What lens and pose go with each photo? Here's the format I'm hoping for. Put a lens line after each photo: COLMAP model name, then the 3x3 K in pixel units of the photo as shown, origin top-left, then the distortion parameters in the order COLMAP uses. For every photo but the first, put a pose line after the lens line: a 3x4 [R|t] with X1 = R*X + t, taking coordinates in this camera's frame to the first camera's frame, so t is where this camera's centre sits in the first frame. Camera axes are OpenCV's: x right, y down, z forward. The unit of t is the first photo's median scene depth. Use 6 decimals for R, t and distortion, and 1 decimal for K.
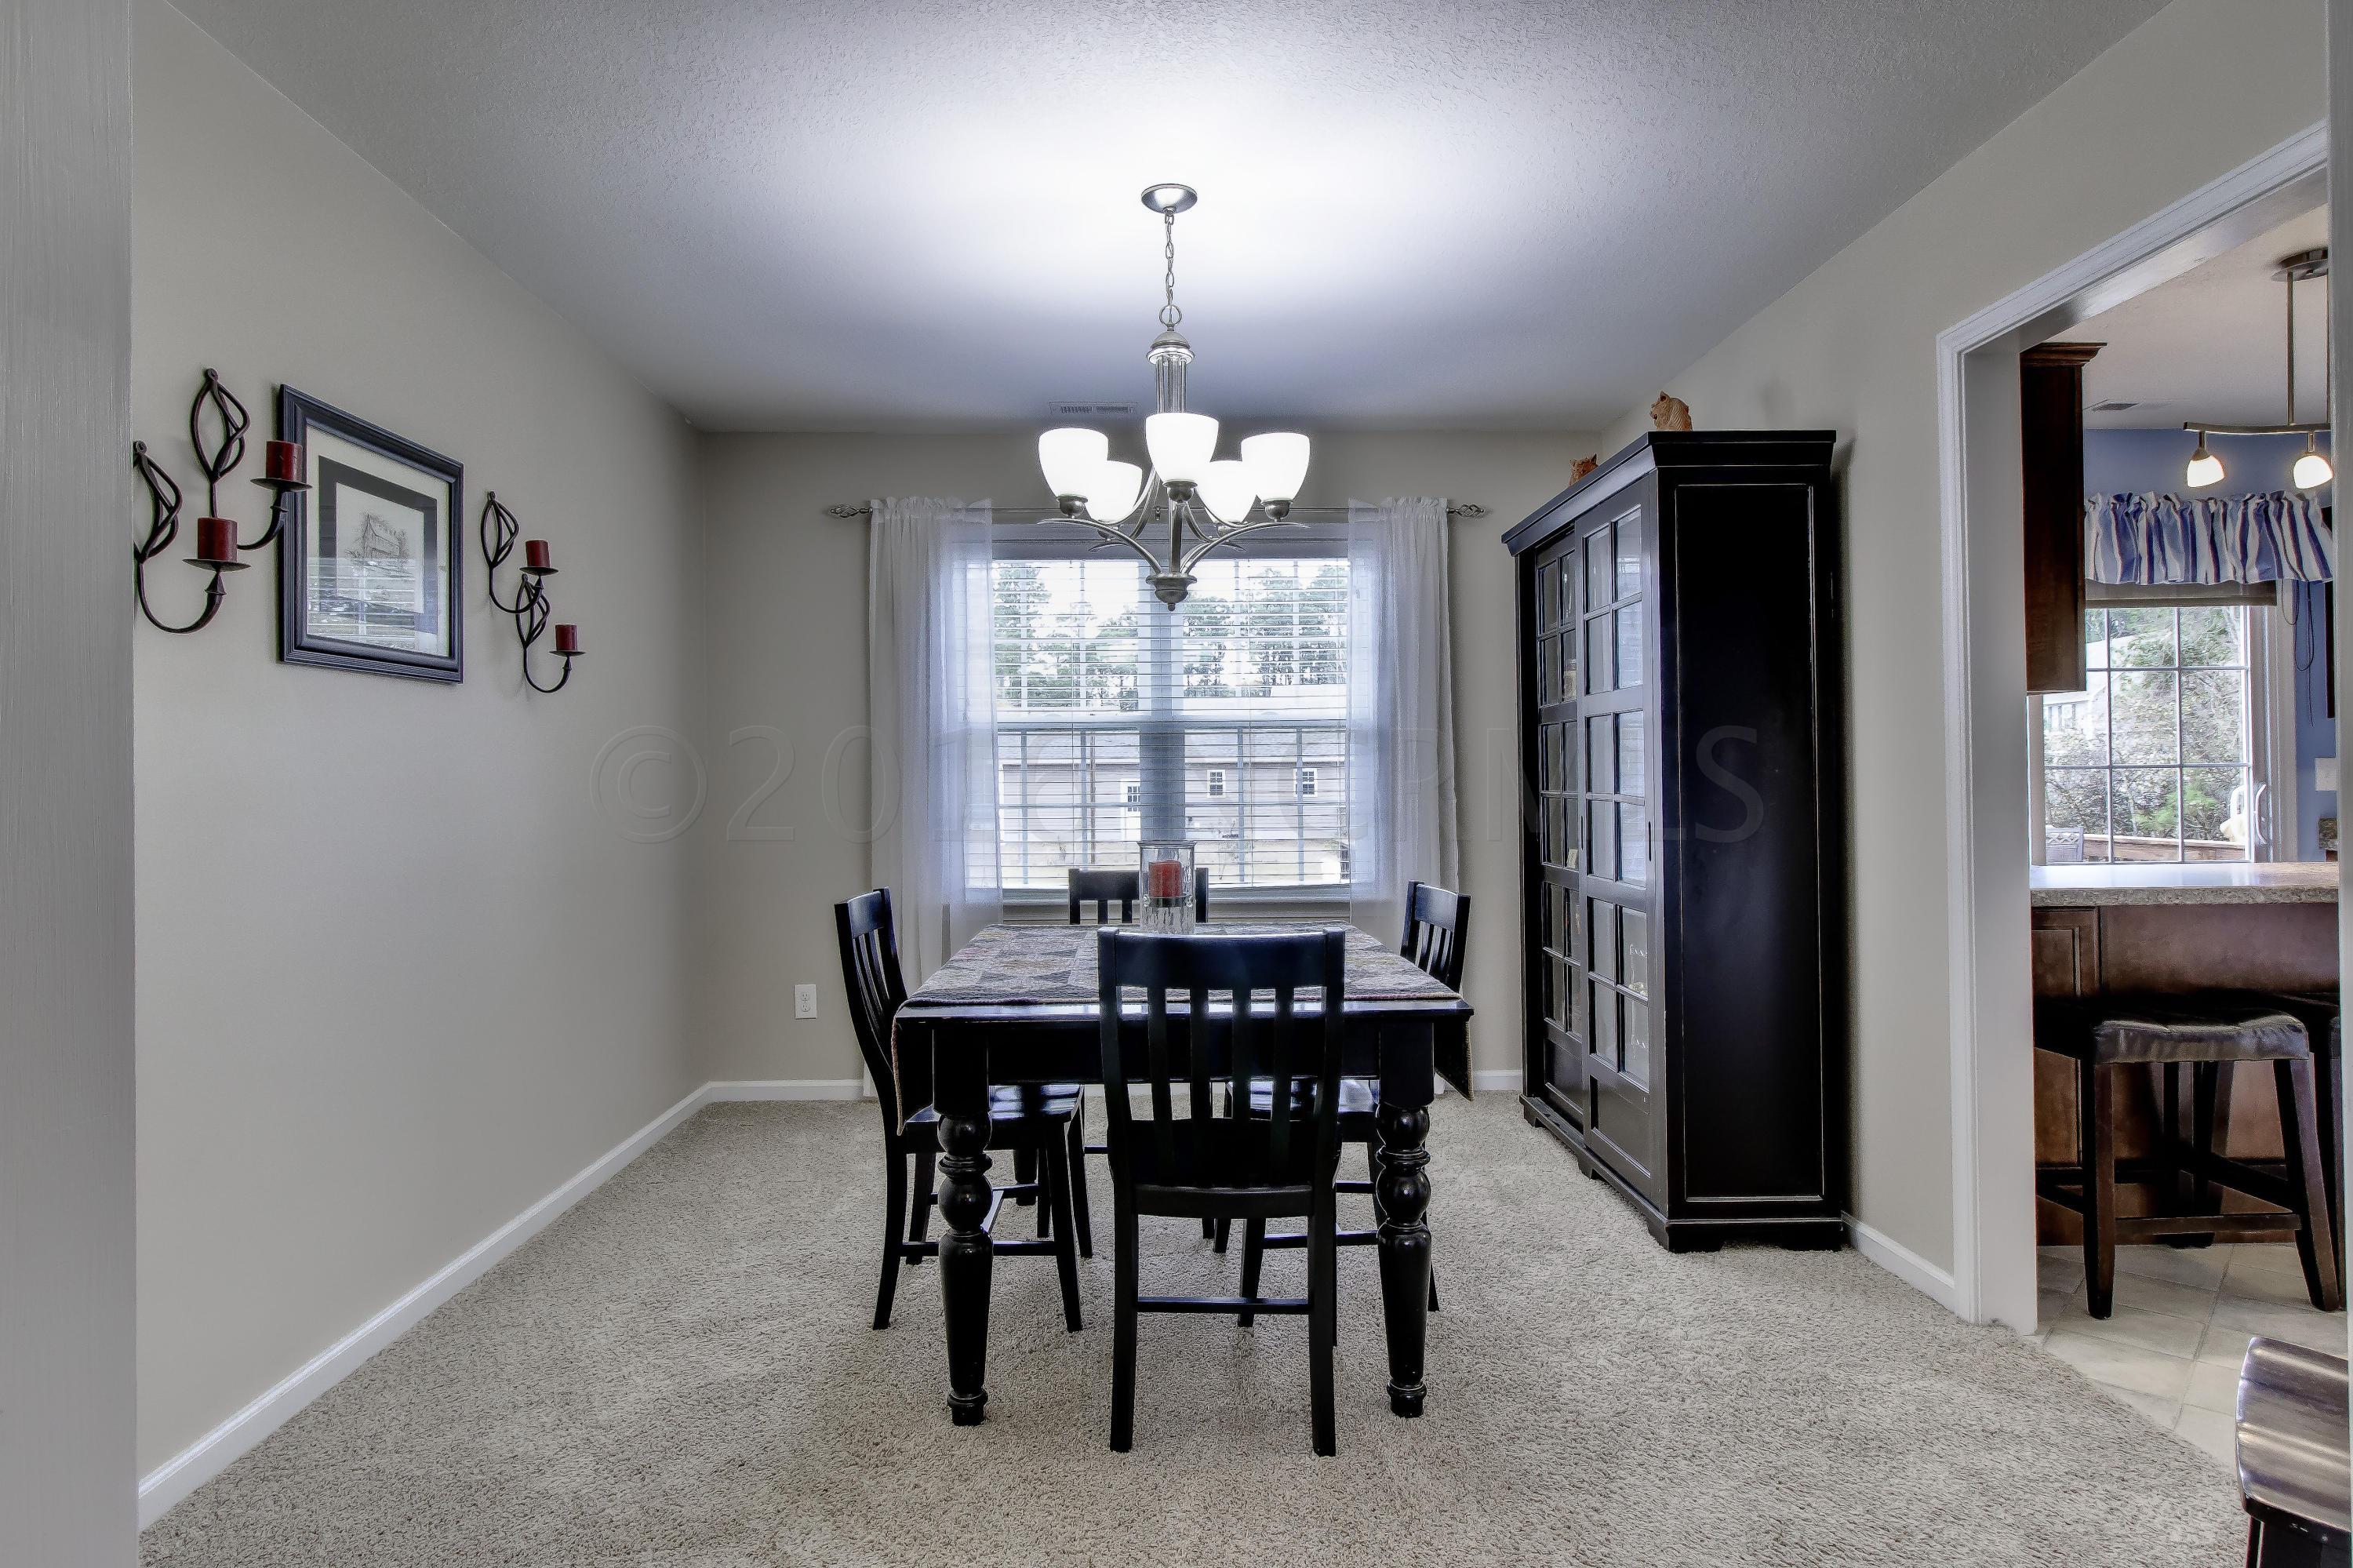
lens RADIAL K [[1266.0, 0, 1161.9], [0, 1266.0, 770.0], [0, 0, 1]] dist [-0.000682, 0.003260]
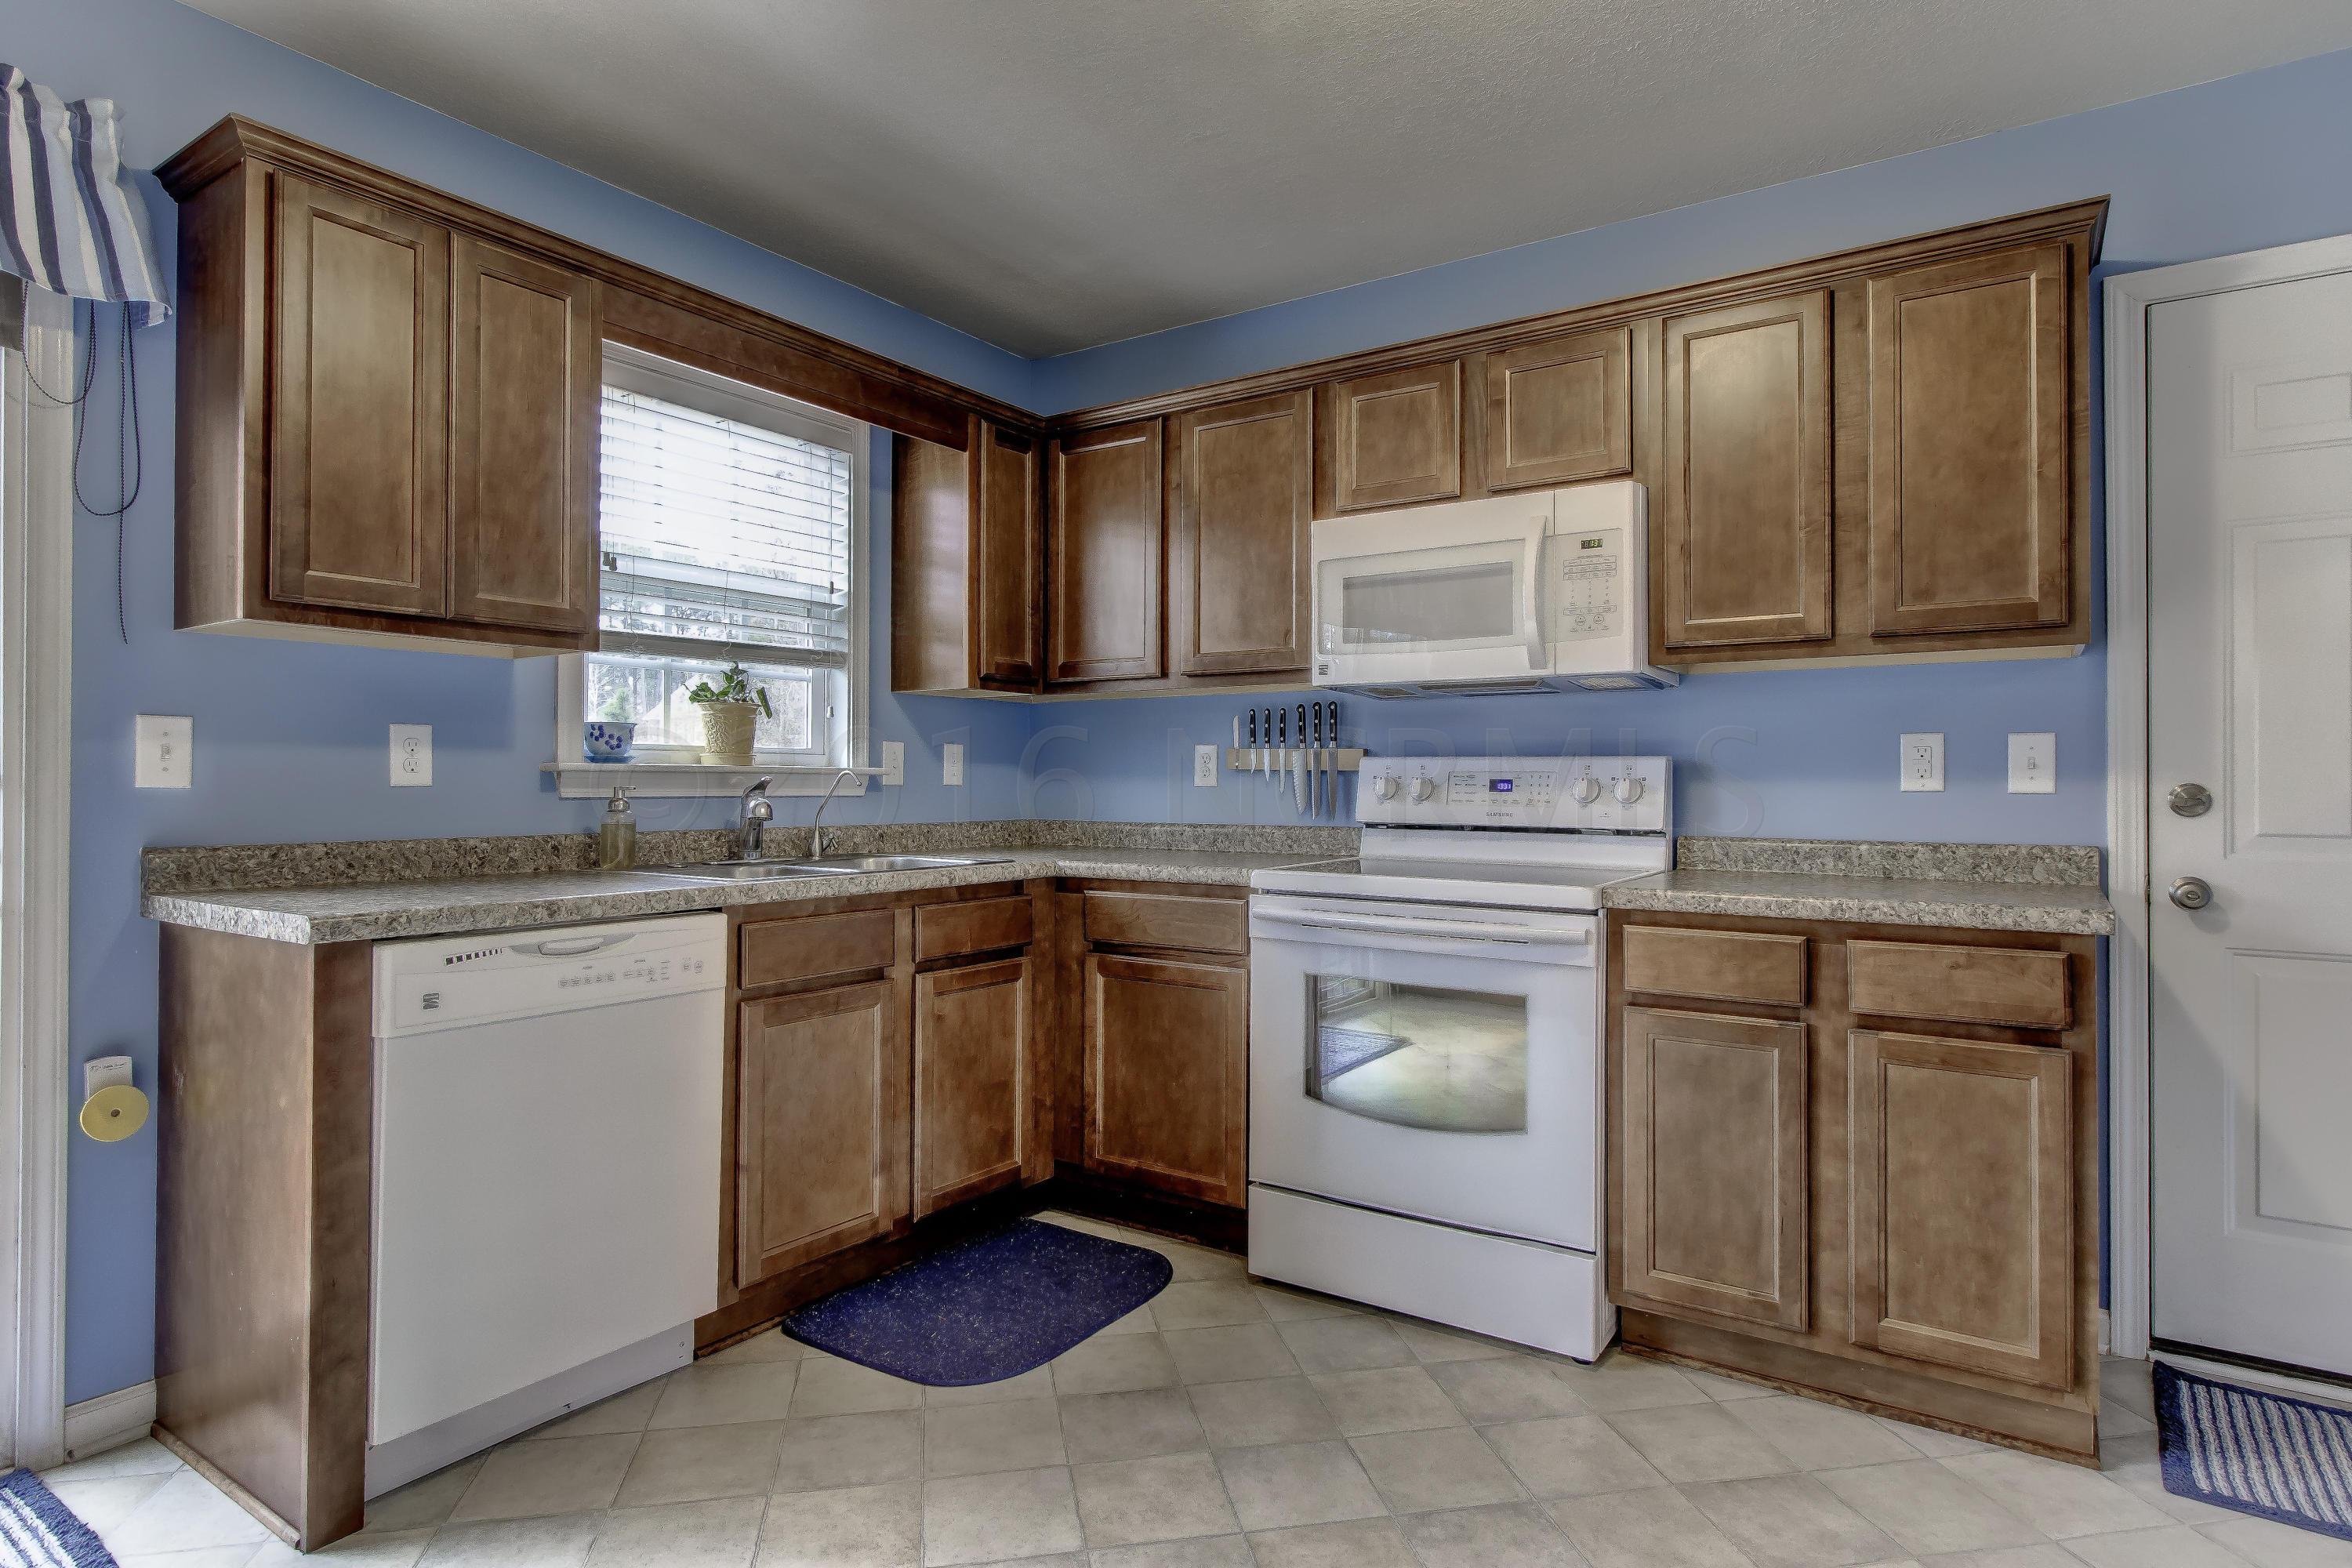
lens RADIAL K [[1265.4, 0, 1169.5], [0, 1265.4, 780.5], [0, 0, 1]] dist [-0.000682, 0.003260]
pose [[0.571961, 0.012452, 0.820186, 0.741409], [-0.017786, 0.999838, -0.002776, 0.004509], [-0.820088, -0.013000, 0.572090, 0.452778]]
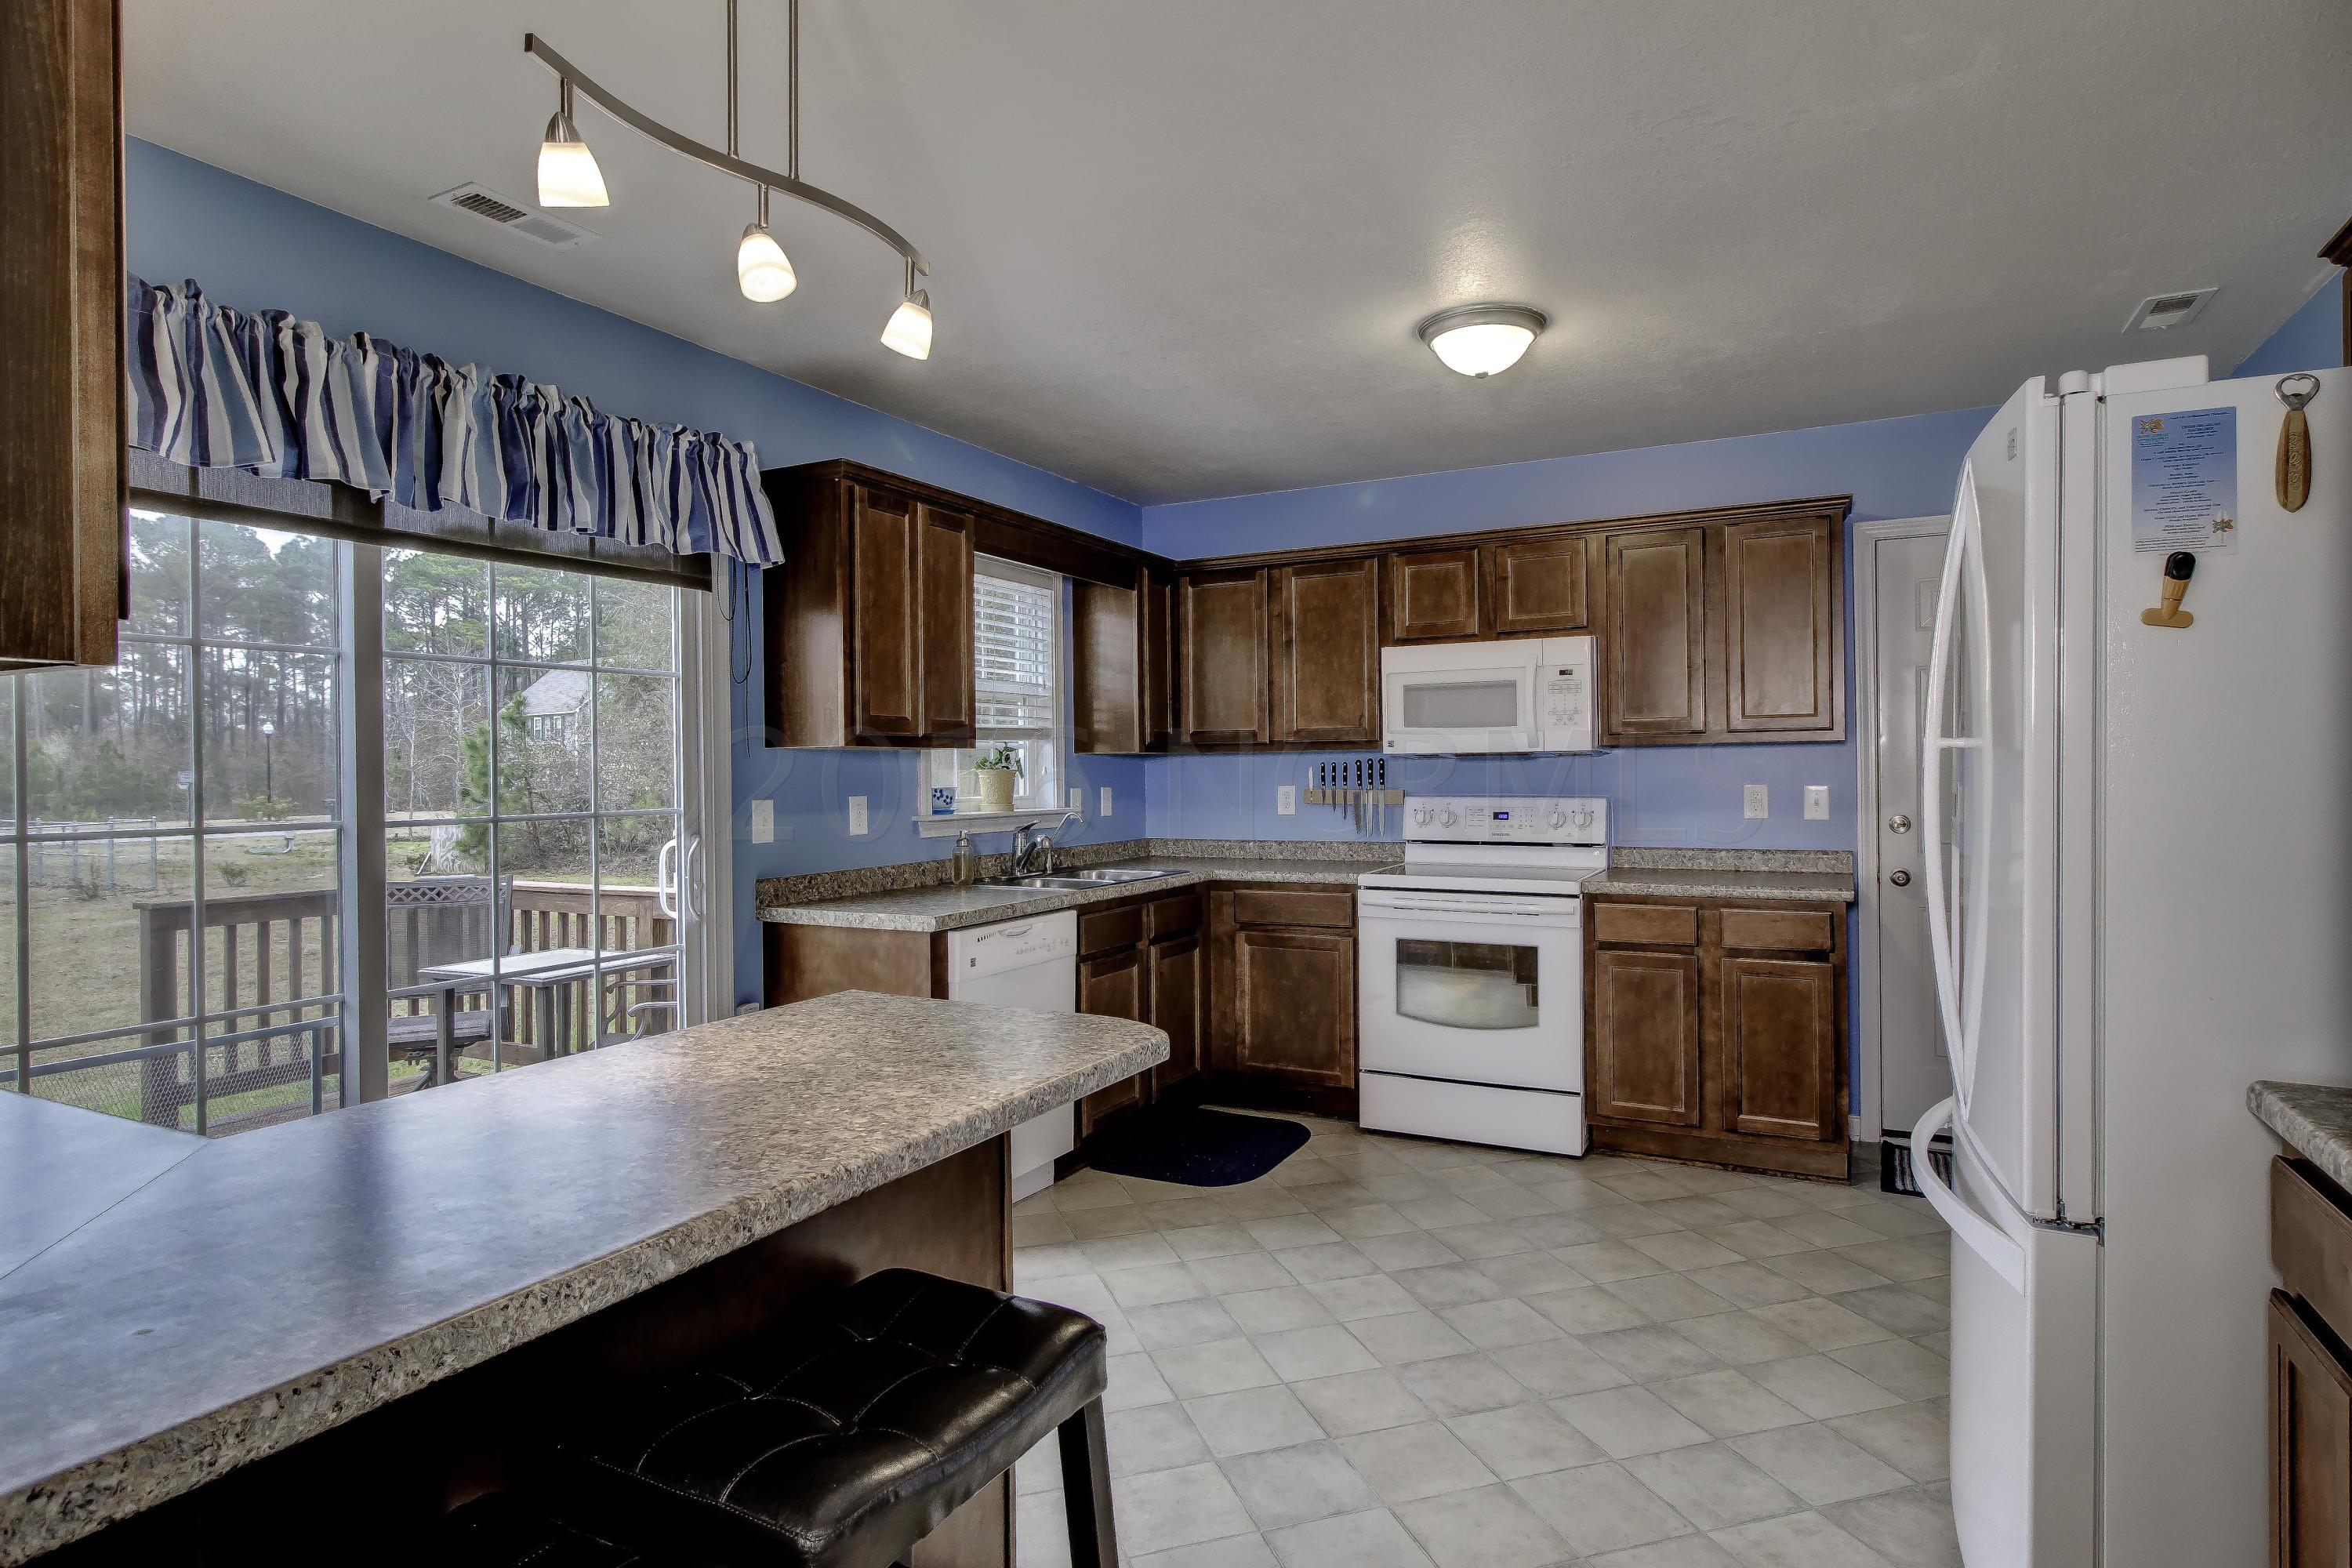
lens RADIAL K [[1265.4, 0, 1178.0], [0, 1265.4, 777.5], [0, 0, 1]] dist [-0.000682, 0.003260]
pose [[0.477556, 0.001194, 0.878601, 0.380294], [-0.003704, 0.999993, 0.000654, -0.026380], [-0.878594, -0.003567, 0.477557, 0.430154]]
